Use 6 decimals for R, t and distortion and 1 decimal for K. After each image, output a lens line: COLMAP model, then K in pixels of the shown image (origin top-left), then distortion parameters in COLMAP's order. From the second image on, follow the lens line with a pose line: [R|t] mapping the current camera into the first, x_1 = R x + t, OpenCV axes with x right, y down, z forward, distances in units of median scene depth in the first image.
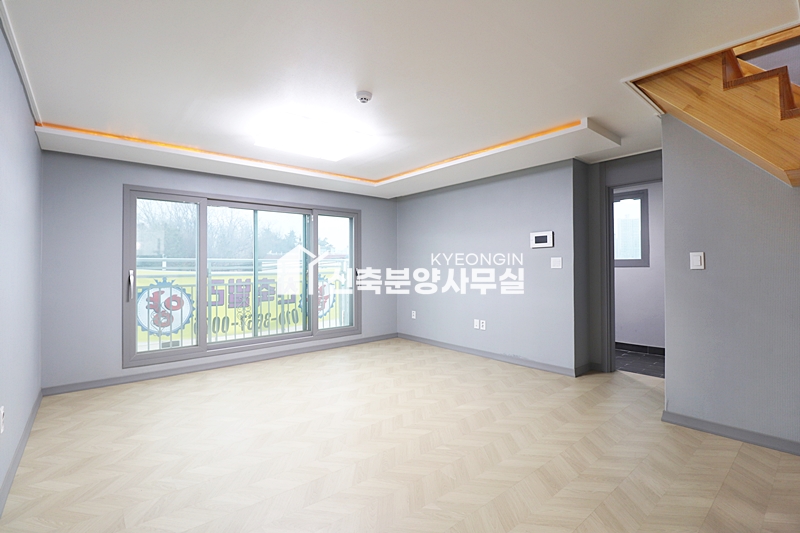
lens RADIAL K [[369.1, 0, 402.3], [0, 369.1, 260.9], [0, 0, 1]] dist [-0.007745, -0.008926]
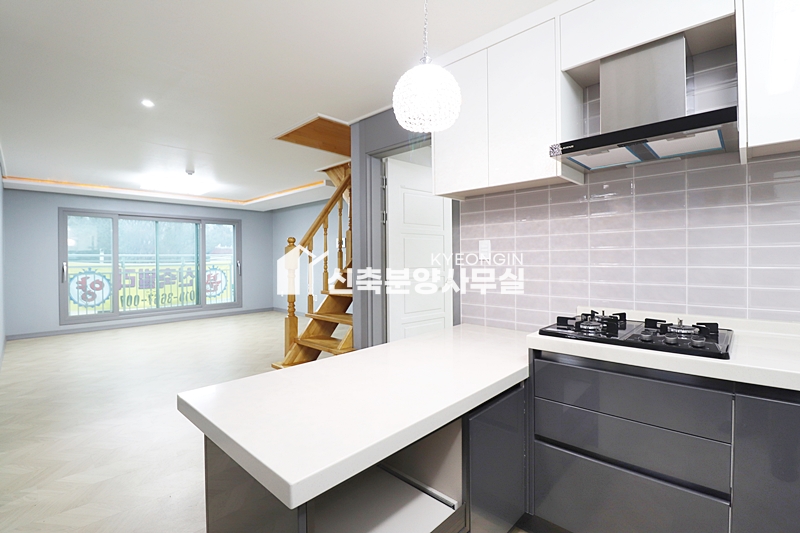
lens RADIAL K [[369.1, 0, 402.2], [0, 369.1, 259.2], [0, 0, 1]] dist [-0.007745, -0.008926]
pose [[0.994811, -0.002275, 0.101714, 0.506559], [0.000783, 0.999891, 0.014711, -0.010044], [-0.101736, -0.014555, 0.994705, -0.654557]]
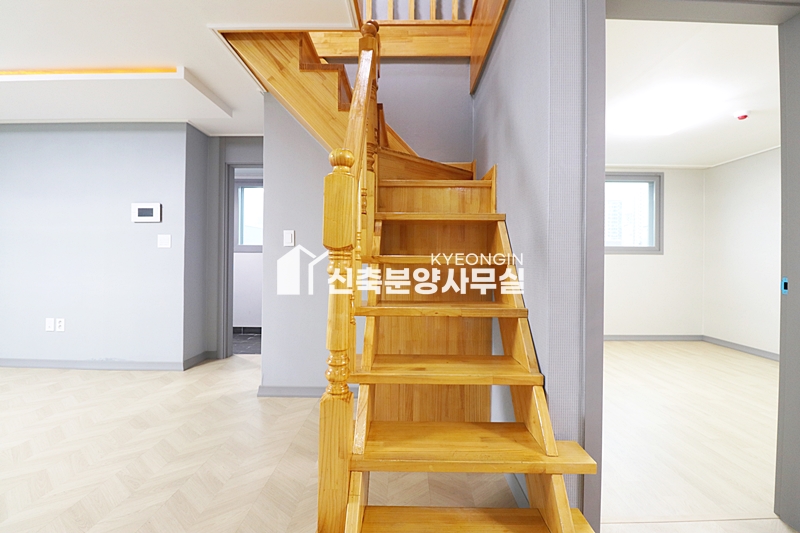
lens RADIAL K [[369.1, 0, 399.2], [0, 369.1, 260.0], [0, 0, 1]] dist [-0.007745, -0.008926]
pose [[0.656161, 0.012804, 0.754513, 0.138753], [-0.022759, 0.999737, 0.002827, 0.035365], [-0.754278, -0.019027, 0.656279, 0.034725]]
